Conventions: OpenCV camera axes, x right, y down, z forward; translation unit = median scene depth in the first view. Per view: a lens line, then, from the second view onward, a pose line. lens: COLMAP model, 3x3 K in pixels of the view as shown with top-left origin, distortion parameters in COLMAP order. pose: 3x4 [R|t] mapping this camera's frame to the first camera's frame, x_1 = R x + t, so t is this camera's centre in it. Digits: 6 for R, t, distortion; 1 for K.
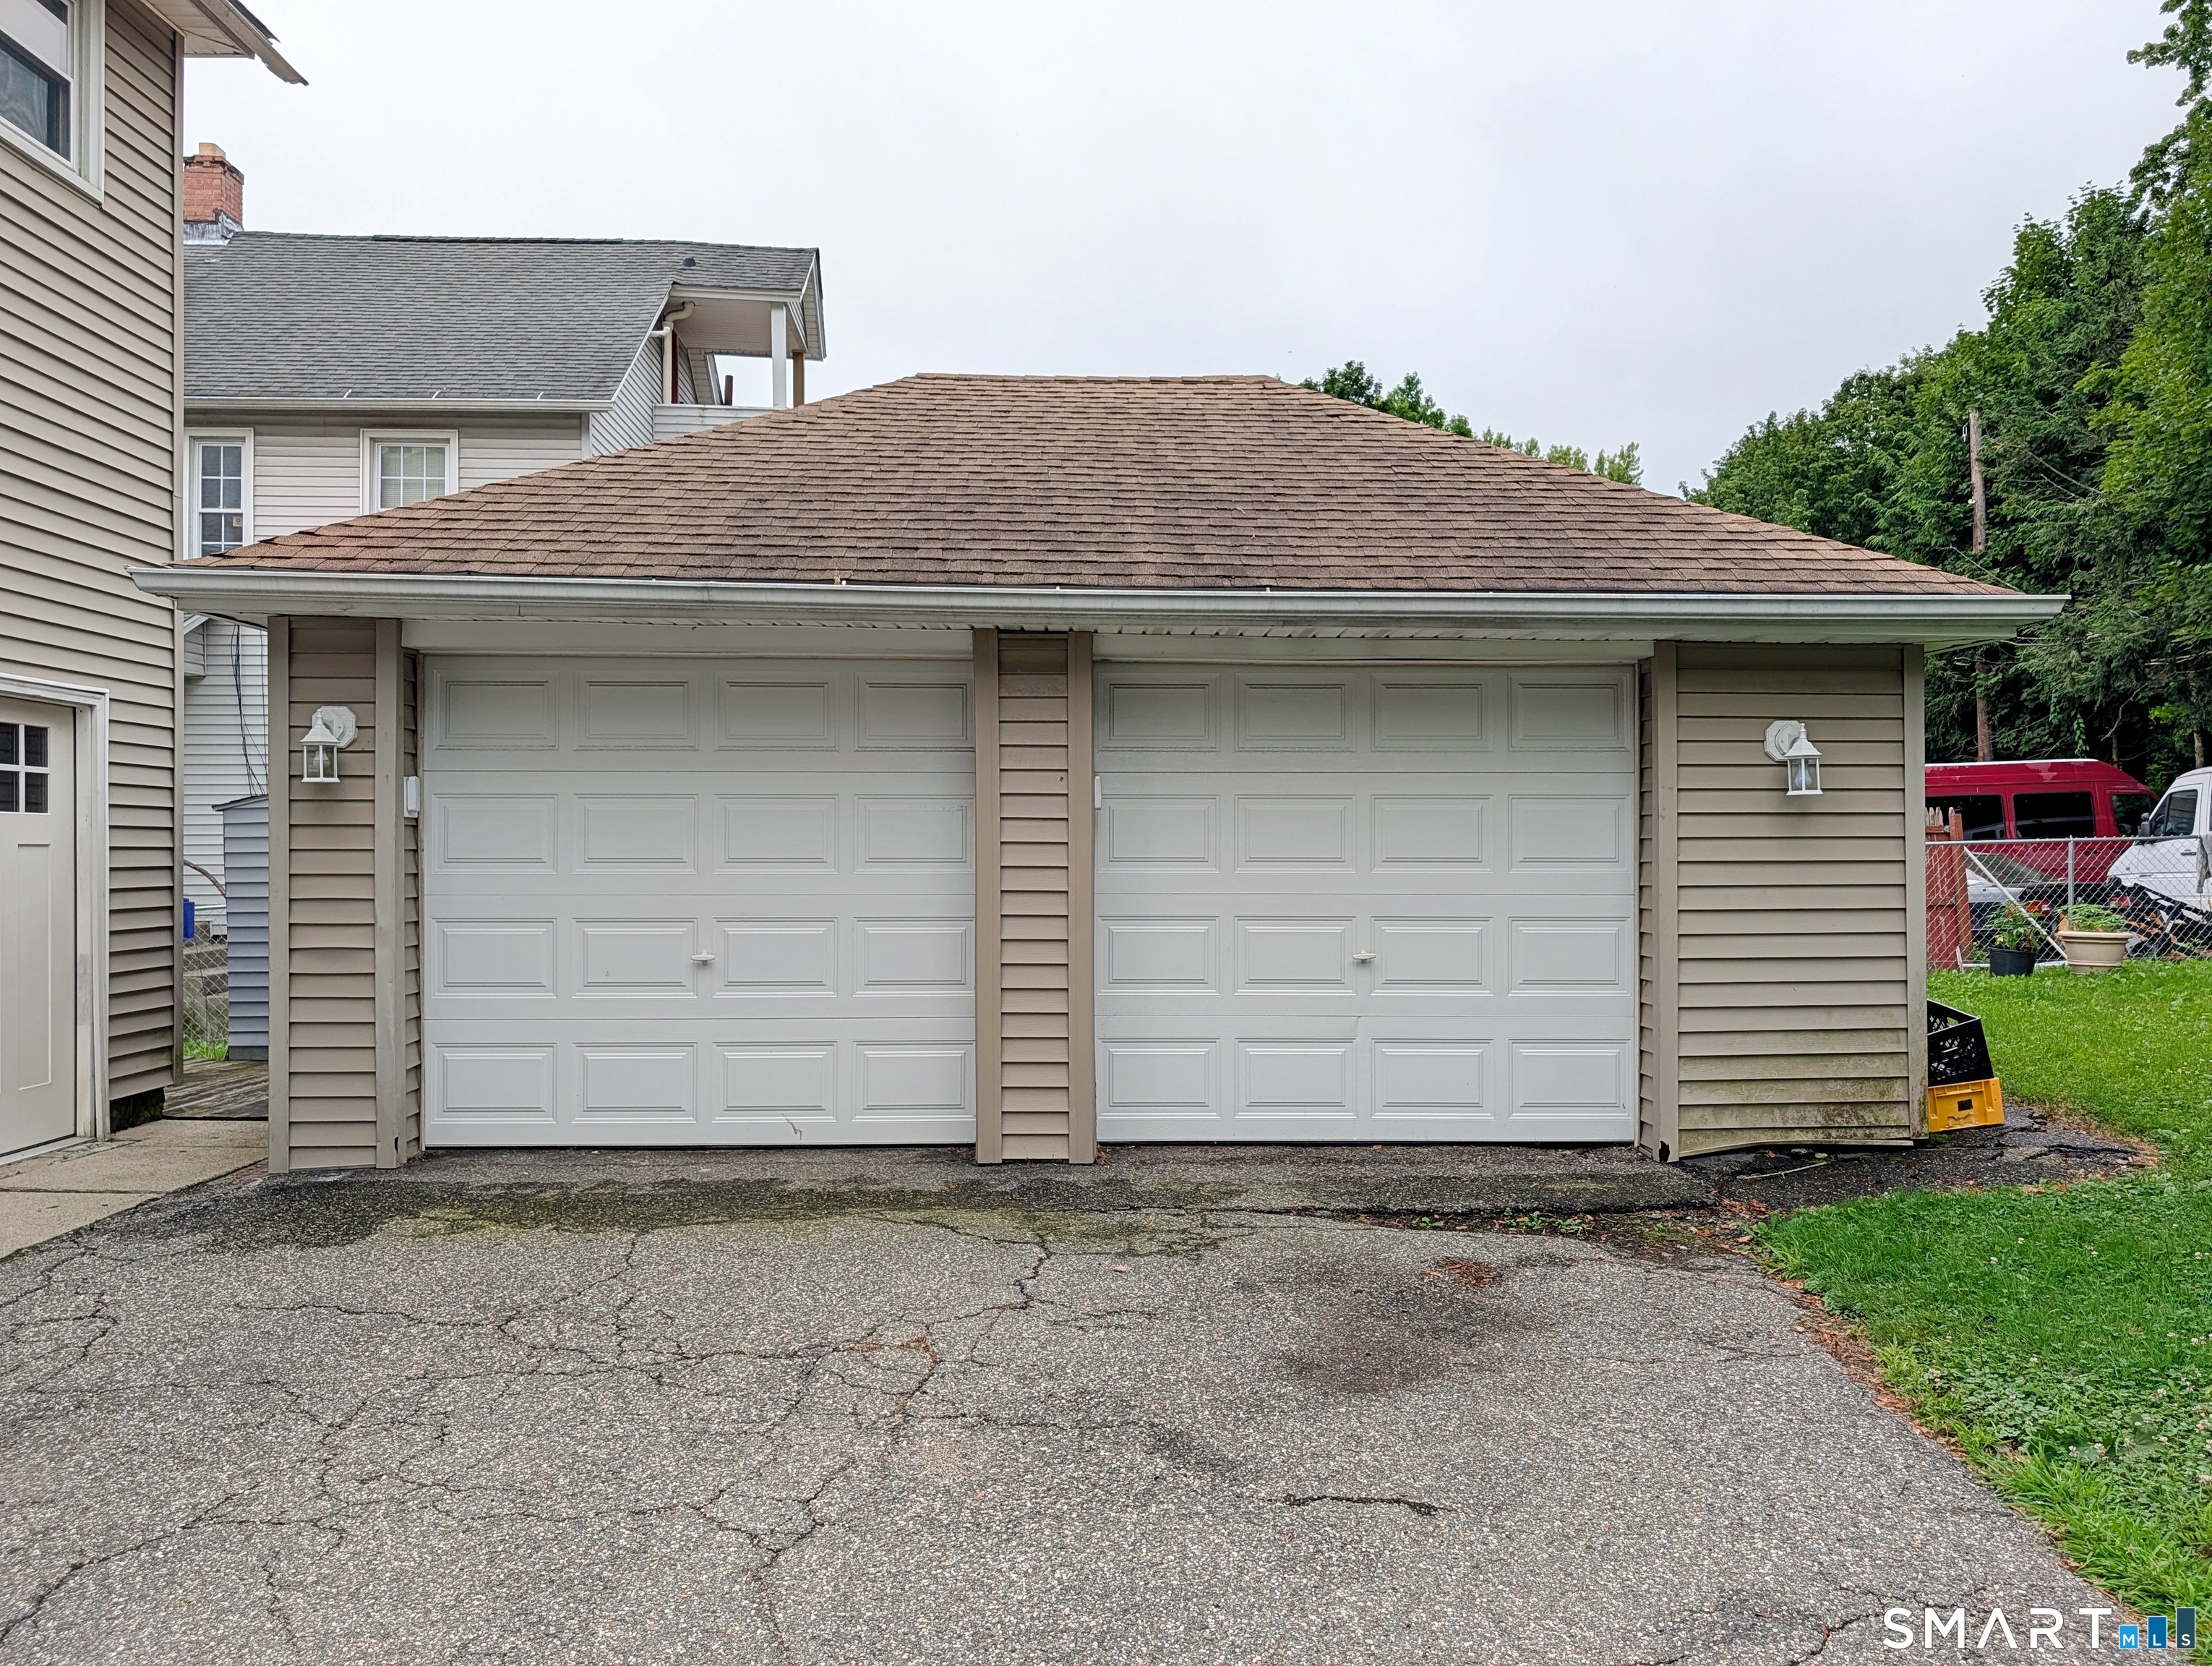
lens RADIAL K [[1584.8, 0, 1139.9], [0, 1584.8, 821.3], [0, 0, 1]] dist [0.048126, -0.053523]
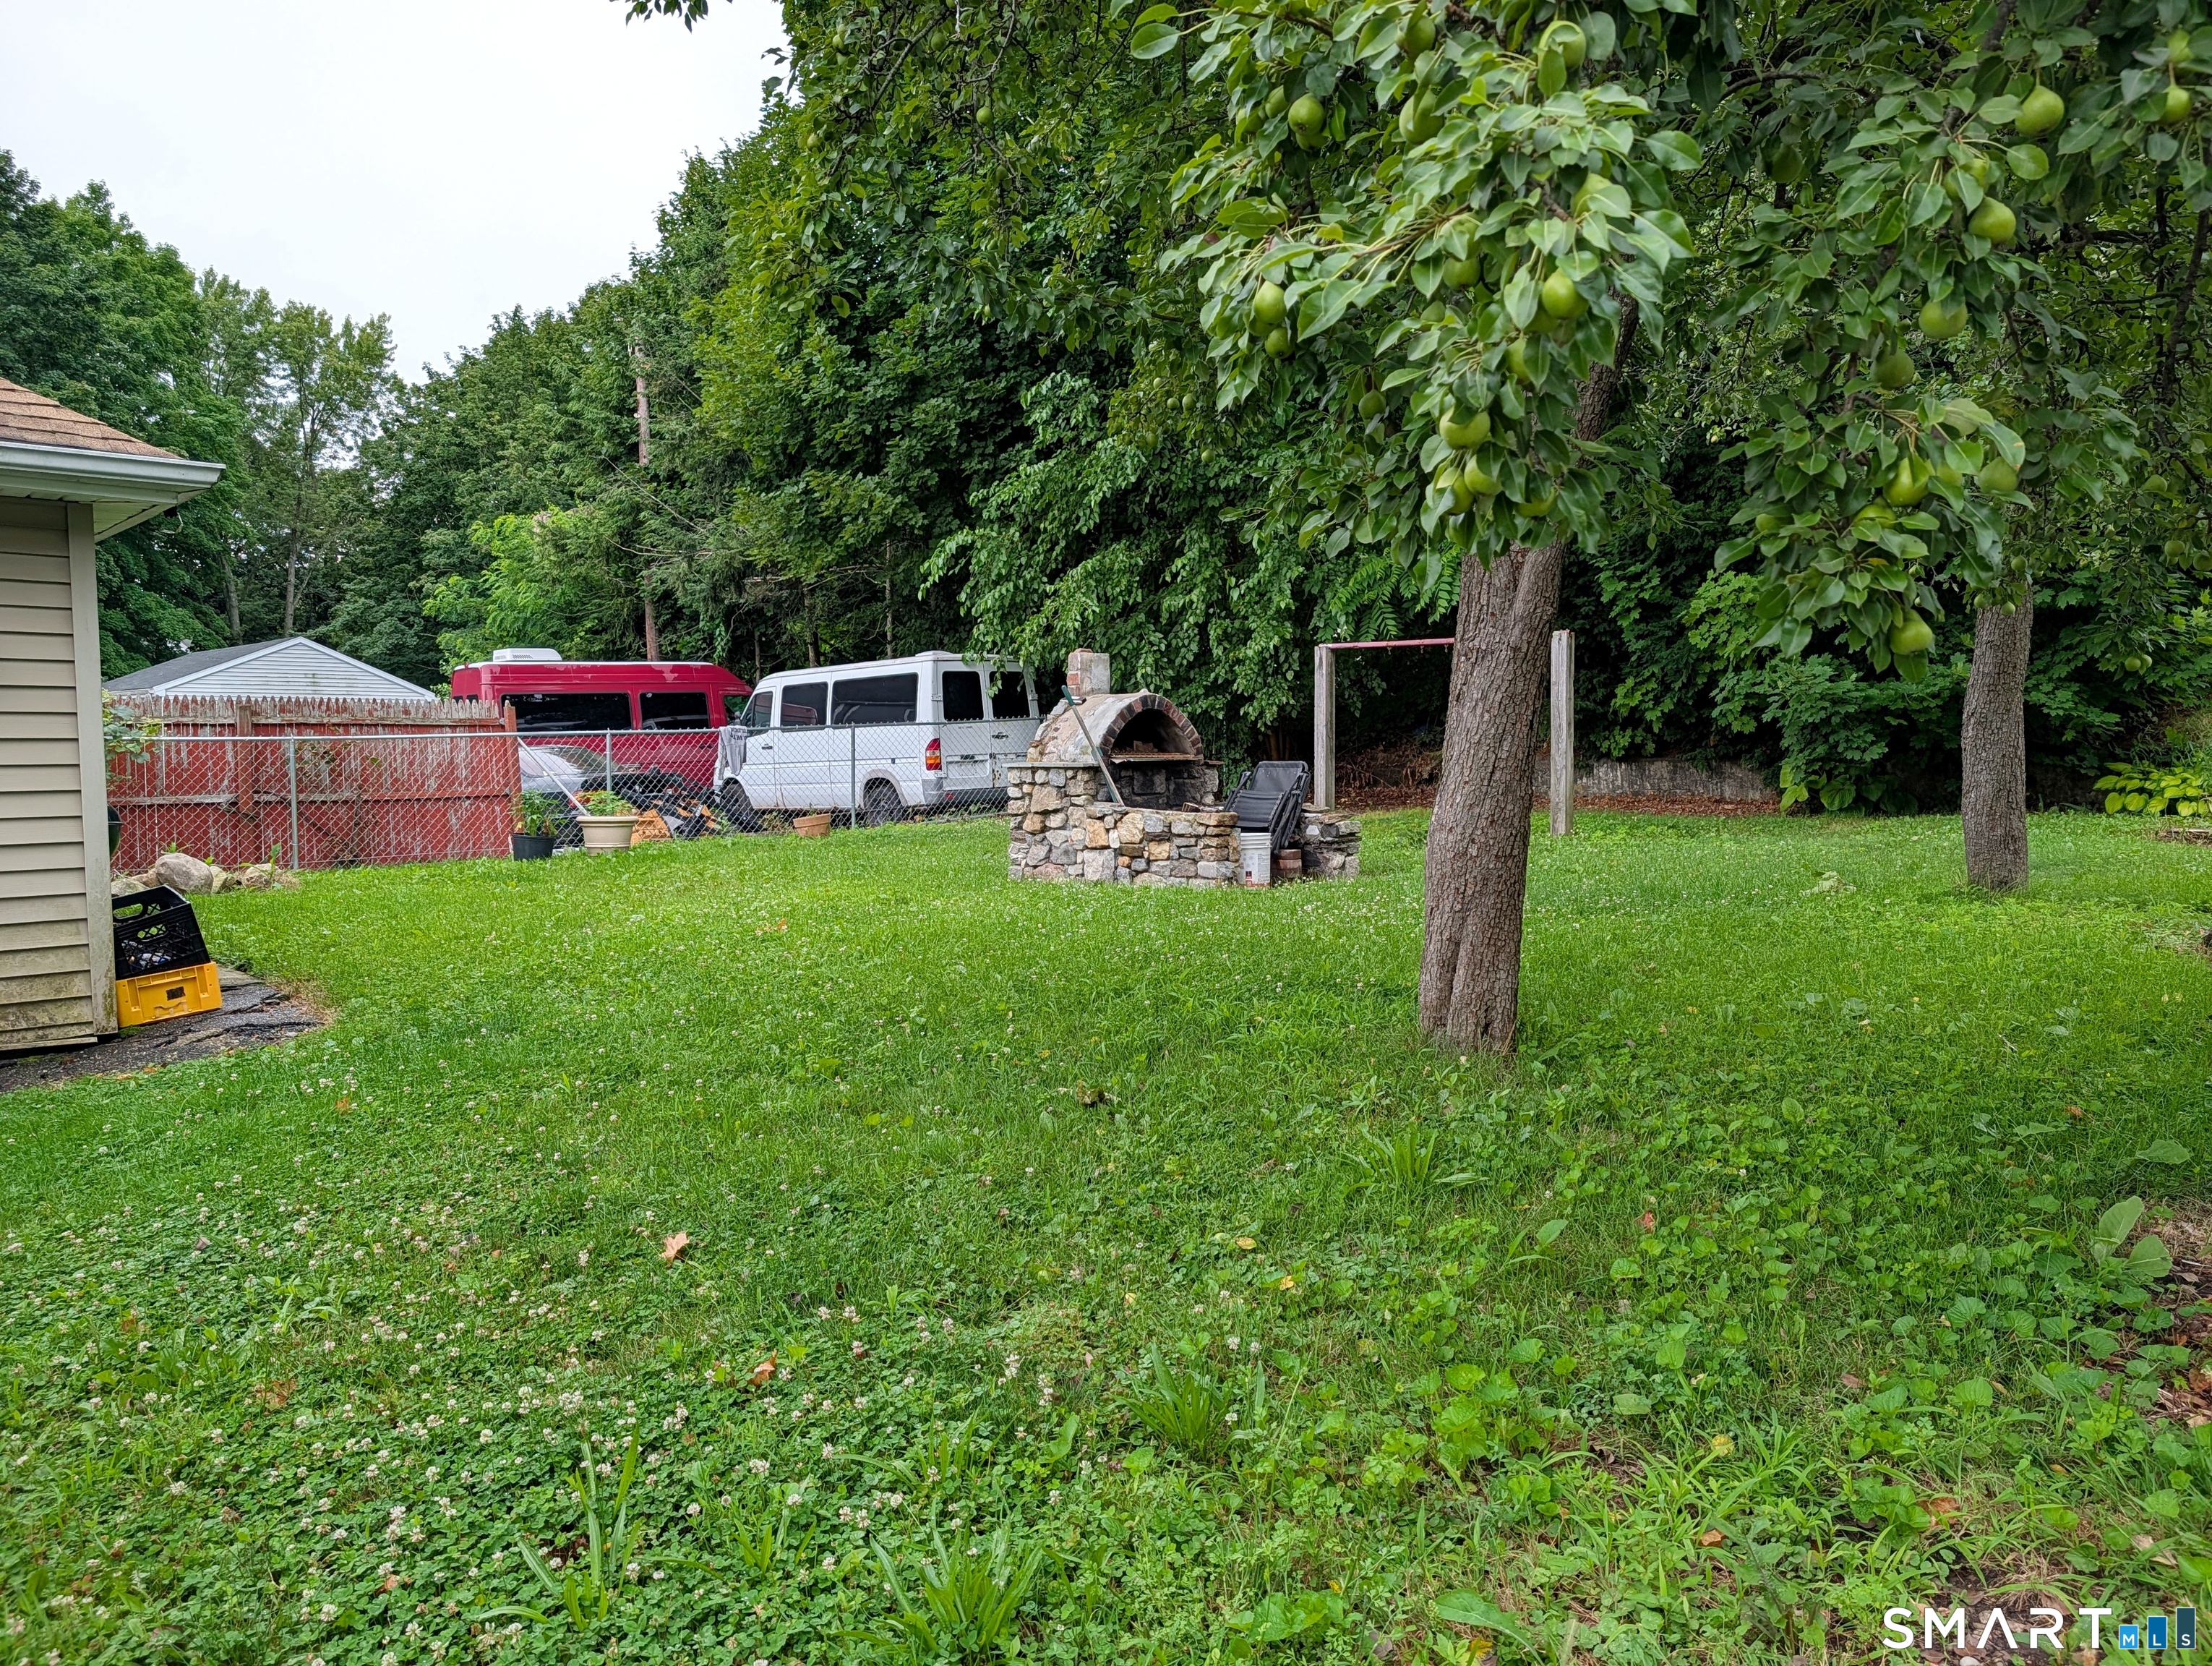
lens RADIAL K [[1588.1, 0, 1106.0], [0, 1588.1, 833.0], [0, 0, 1]] dist [0.023567, -0.006477]
pose [[0.774907, -0.034409, 0.631138, 0.343618], [-0.009189, 0.997798, 0.065681, 0.012421], [-0.632009, -0.056696, 0.772885, -0.094467]]
